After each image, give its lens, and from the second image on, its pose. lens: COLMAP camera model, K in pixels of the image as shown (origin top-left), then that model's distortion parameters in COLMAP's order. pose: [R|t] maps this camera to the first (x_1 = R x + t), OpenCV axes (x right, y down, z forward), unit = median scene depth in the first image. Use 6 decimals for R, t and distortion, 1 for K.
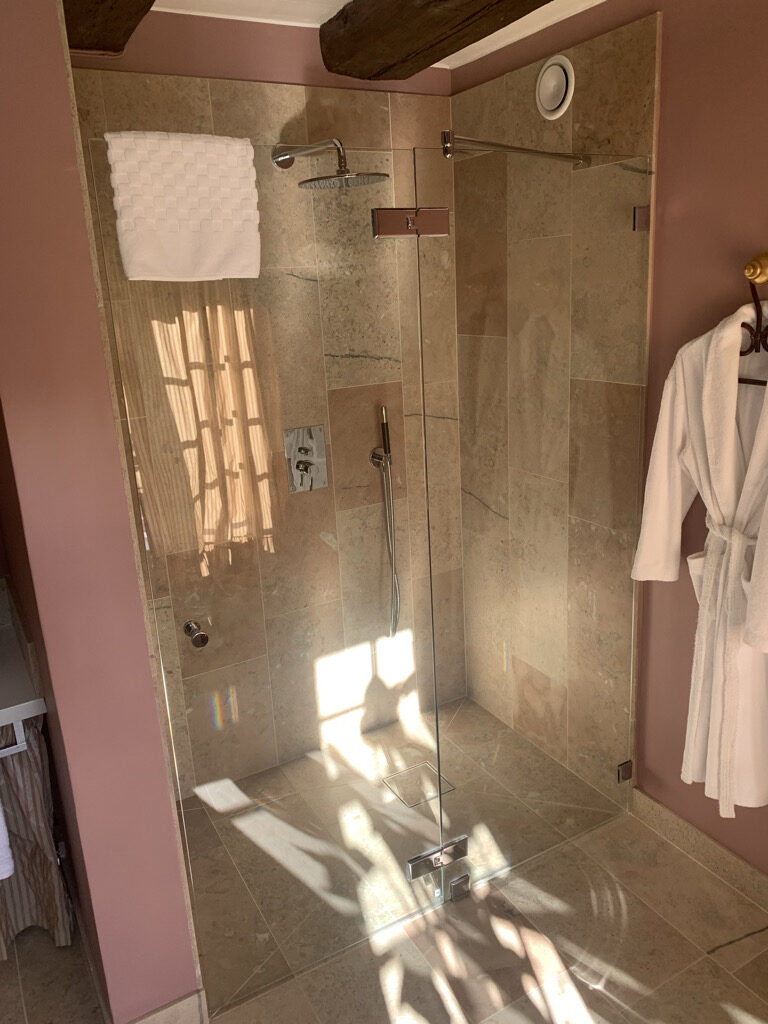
lens RADIAL K [[785.0, 0, 385.2], [0, 785.0, 490.8], [0, 0, 1]] dist [-0.001694, -0.002860]
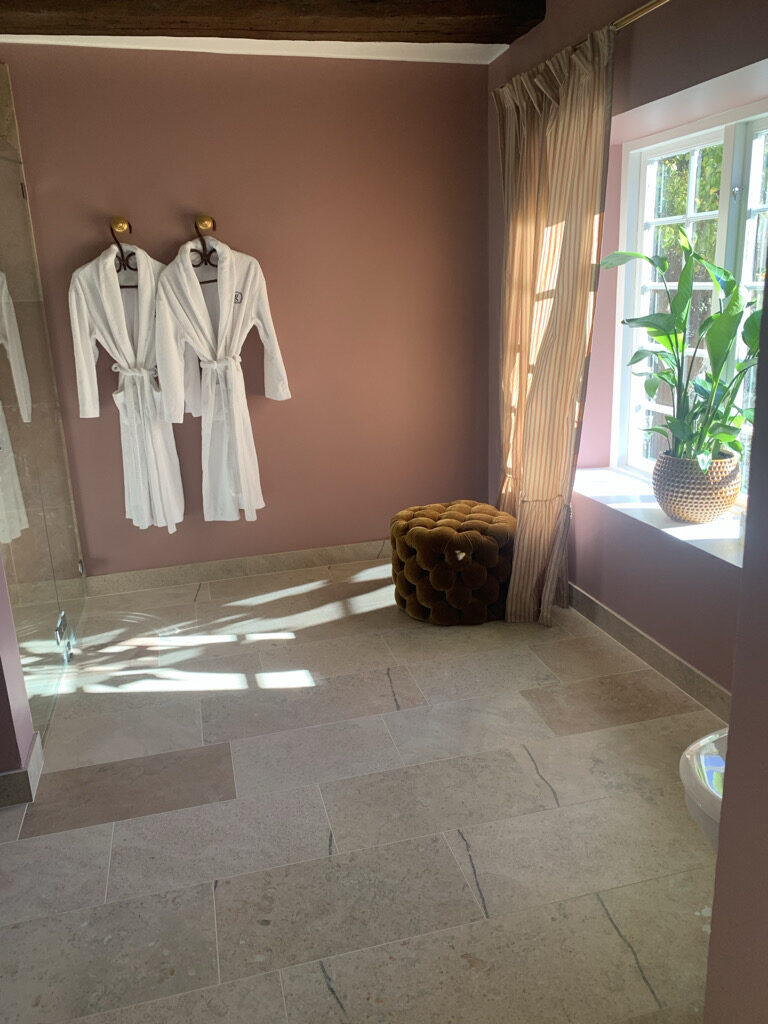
lens RADIAL K [[785.0, 0, 385.2], [0, 785.0, 490.8], [0, 0, 1]] dist [-0.001694, -0.002860]
pose [[0.272057, -0.223595, 0.935943, -1.152887], [0.272138, 0.950802, 0.148041, 0.201481], [-0.922998, 0.214430, 0.319521, -0.047344]]
